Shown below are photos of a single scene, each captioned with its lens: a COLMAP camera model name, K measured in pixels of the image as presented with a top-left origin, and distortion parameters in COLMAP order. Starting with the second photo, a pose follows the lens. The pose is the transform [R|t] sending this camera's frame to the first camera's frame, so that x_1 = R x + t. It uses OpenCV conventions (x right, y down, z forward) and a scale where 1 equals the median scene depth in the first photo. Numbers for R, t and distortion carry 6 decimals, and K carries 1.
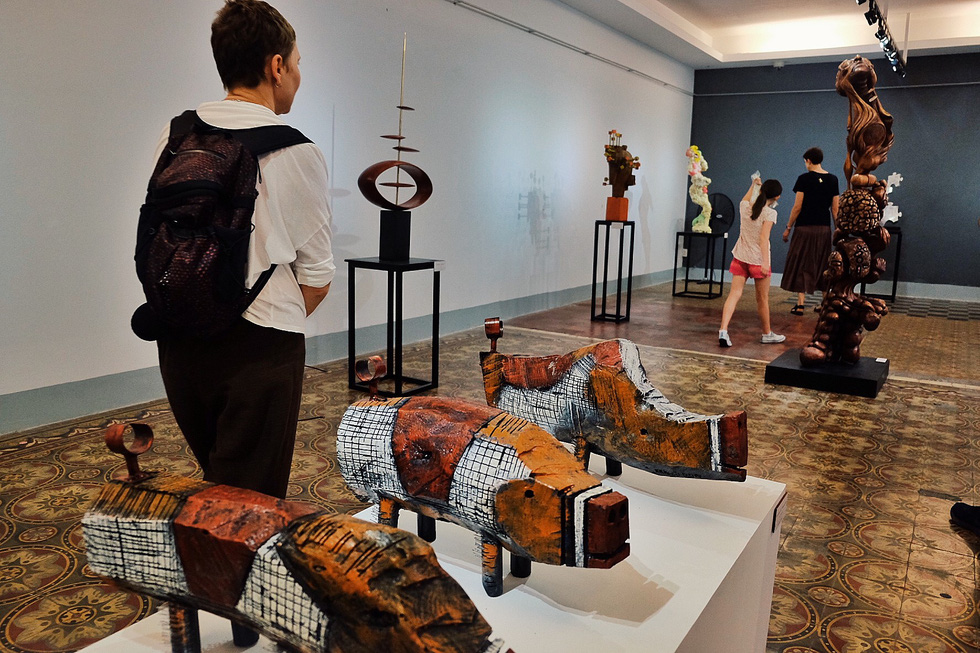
lens RADIAL K [[757.7, 0, 490.0], [0, 757.7, 326.5], [0, 0, 1]] dist [-0.056920, 0.049353]
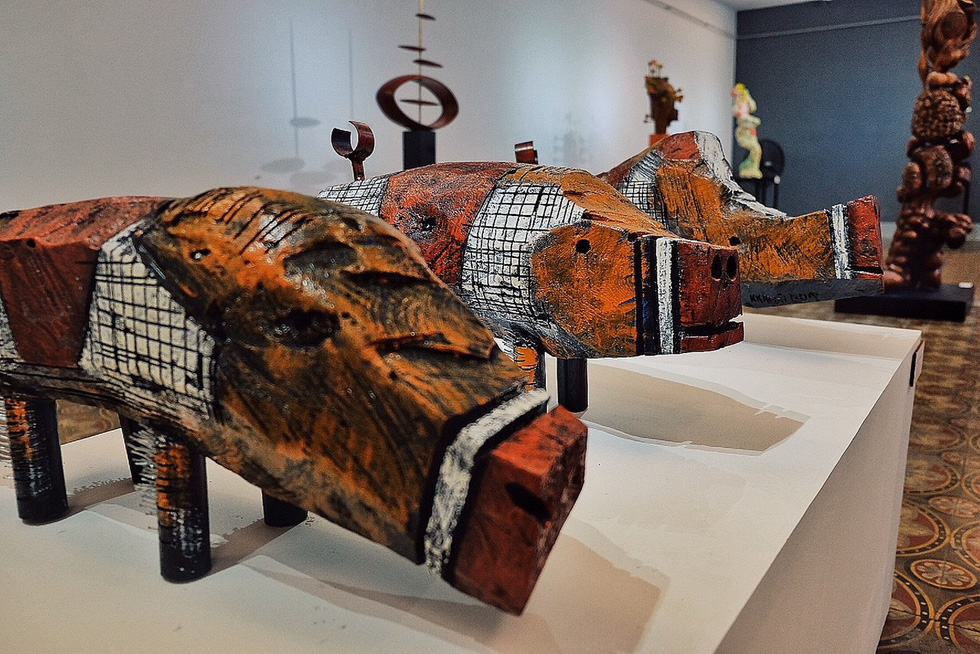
lens RADIAL K [[757.7, 0, 490.0], [0, 757.7, 327.0], [0, 0, 1]] dist [-0.056920, 0.049353]
pose [[0.997966, -0.034557, -0.053579, 0.005010], [0.035431, 0.999253, 0.015454, 0.269349], [0.053004, -0.017321, 0.998444, 0.342965]]
